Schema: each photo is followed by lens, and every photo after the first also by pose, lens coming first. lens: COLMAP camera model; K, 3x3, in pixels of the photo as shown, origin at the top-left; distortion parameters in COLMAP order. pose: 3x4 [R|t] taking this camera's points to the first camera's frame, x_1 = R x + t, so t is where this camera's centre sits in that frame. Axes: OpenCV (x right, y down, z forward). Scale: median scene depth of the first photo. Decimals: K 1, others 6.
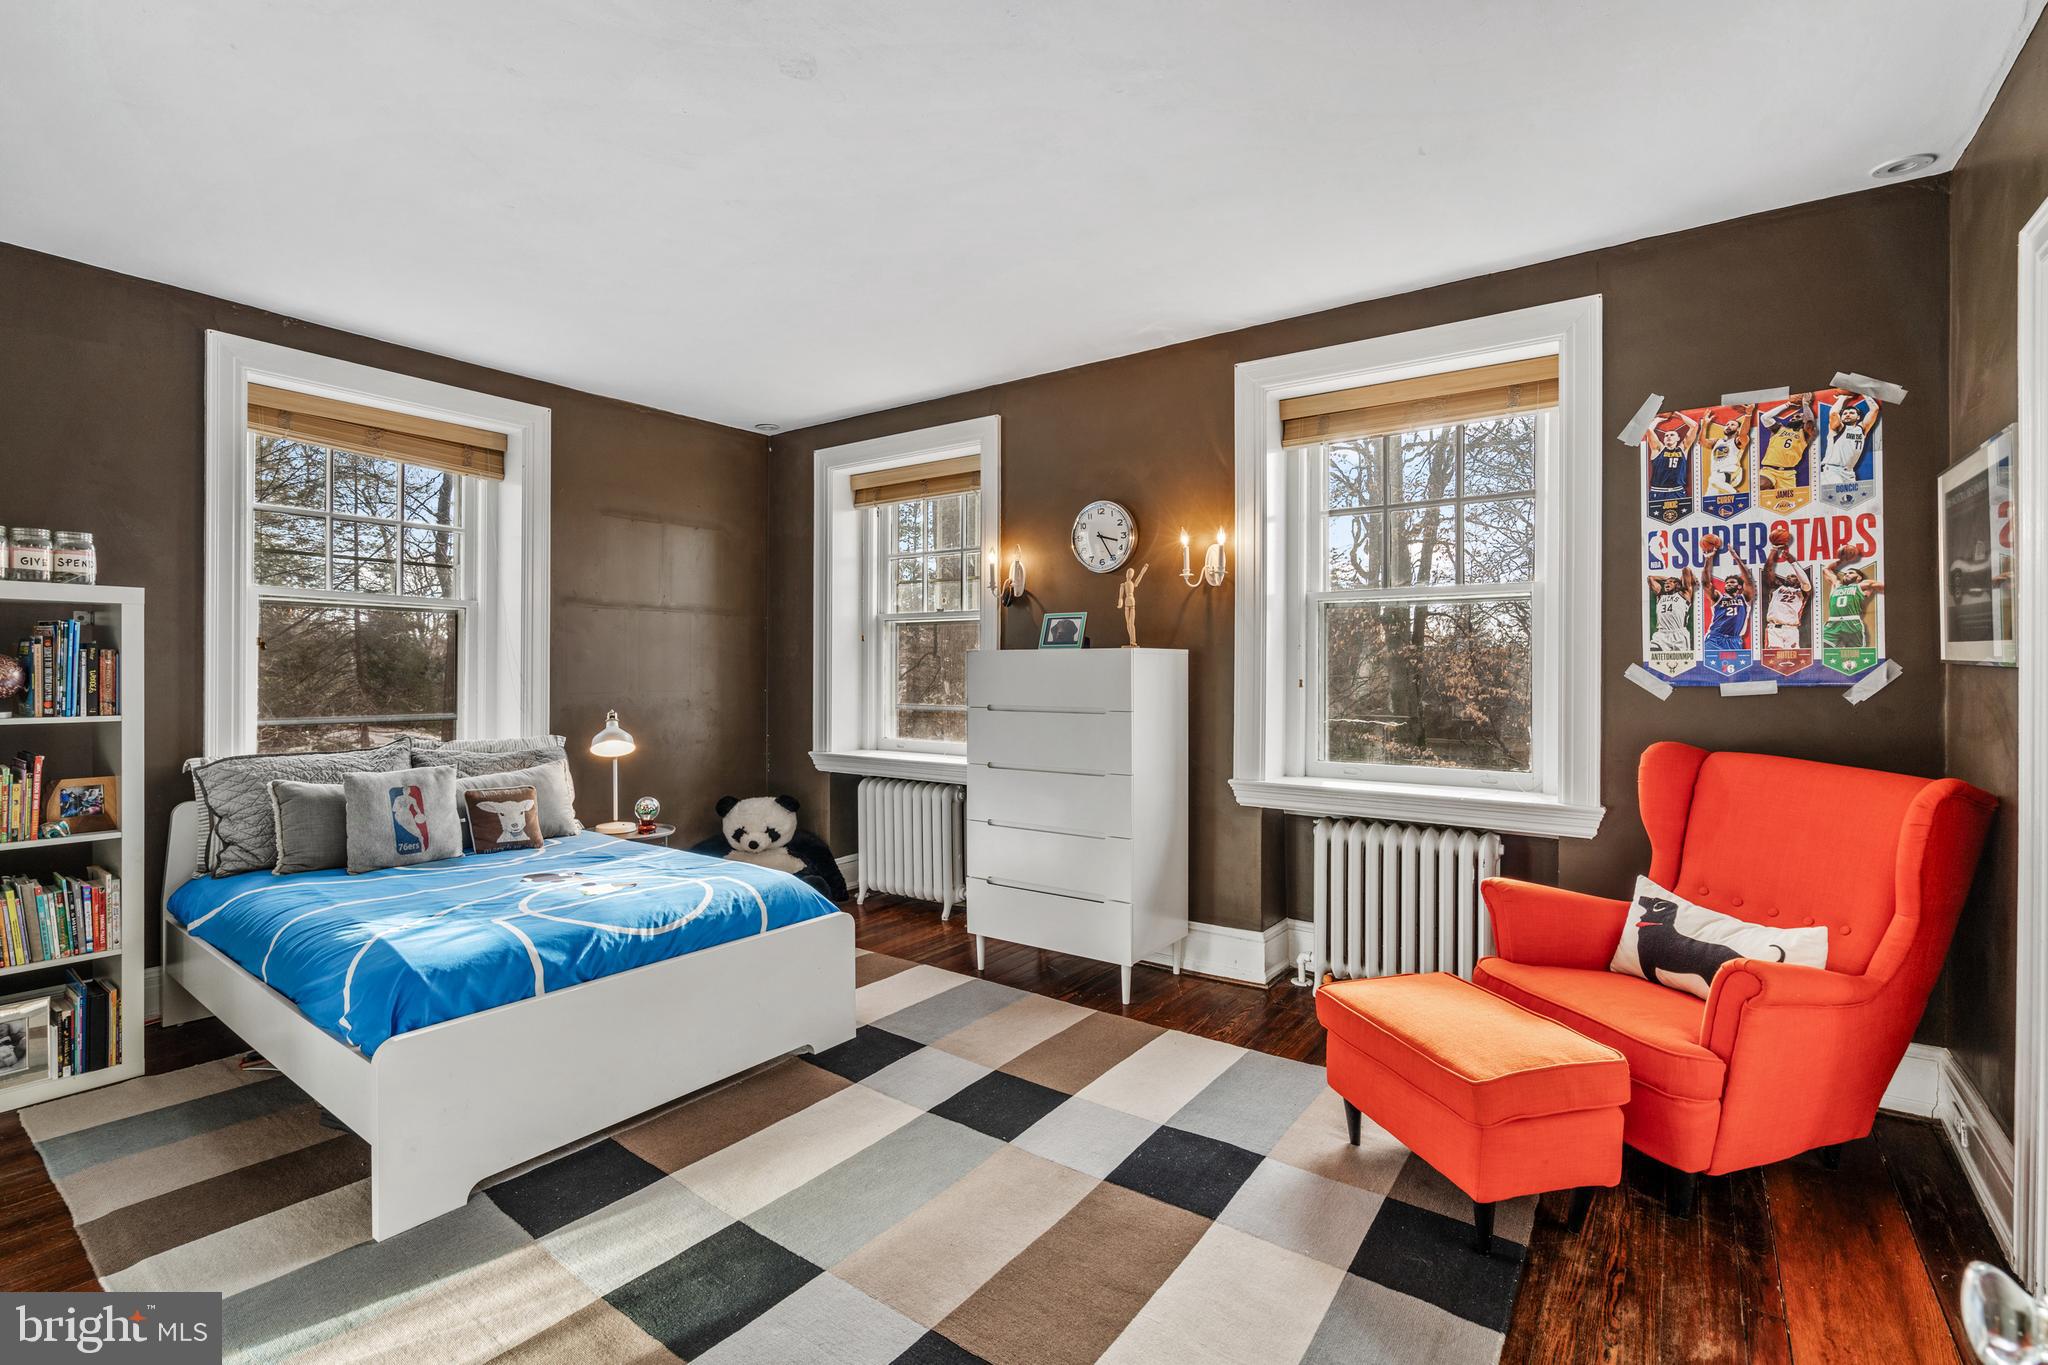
lens RADIAL K [[936.8, 0, 1018.1], [0, 936.8, 677.3], [0, 0, 1]] dist [-0.003252, -0.000967]
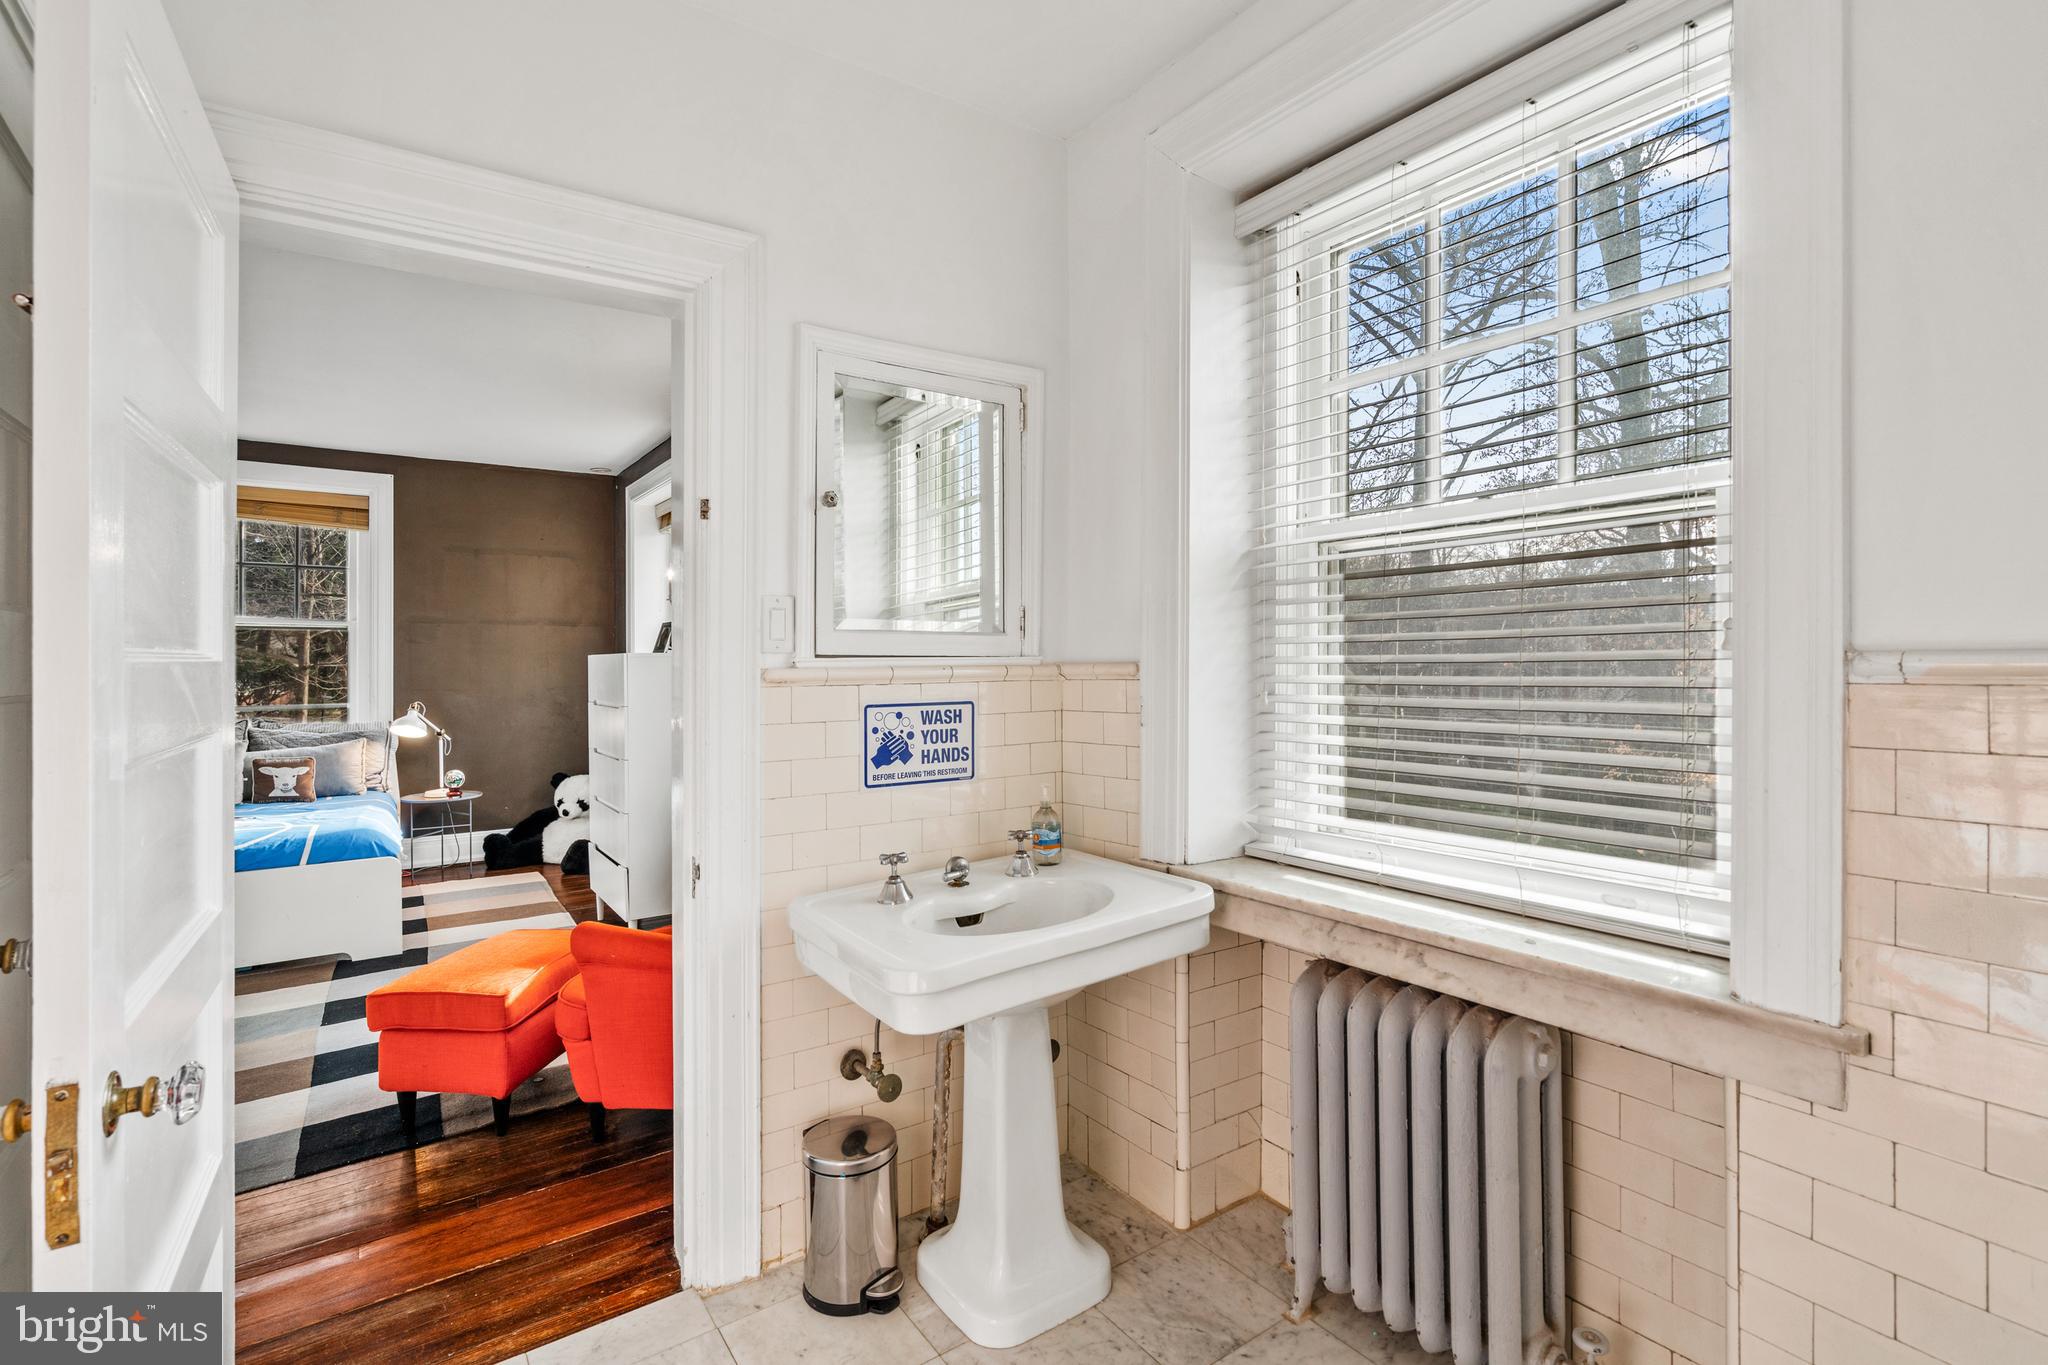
lens RADIAL K [[936.8, 0, 1027.7], [0, 936.8, 670.8], [0, 0, 1]] dist [-0.003252, -0.000967]
pose [[0.948410, -0.003372, -0.317028, 0.775759], [0.003254, 0.999994, -0.000904, -0.005010], [0.317029, -0.000175, 0.948416, 0.026969]]
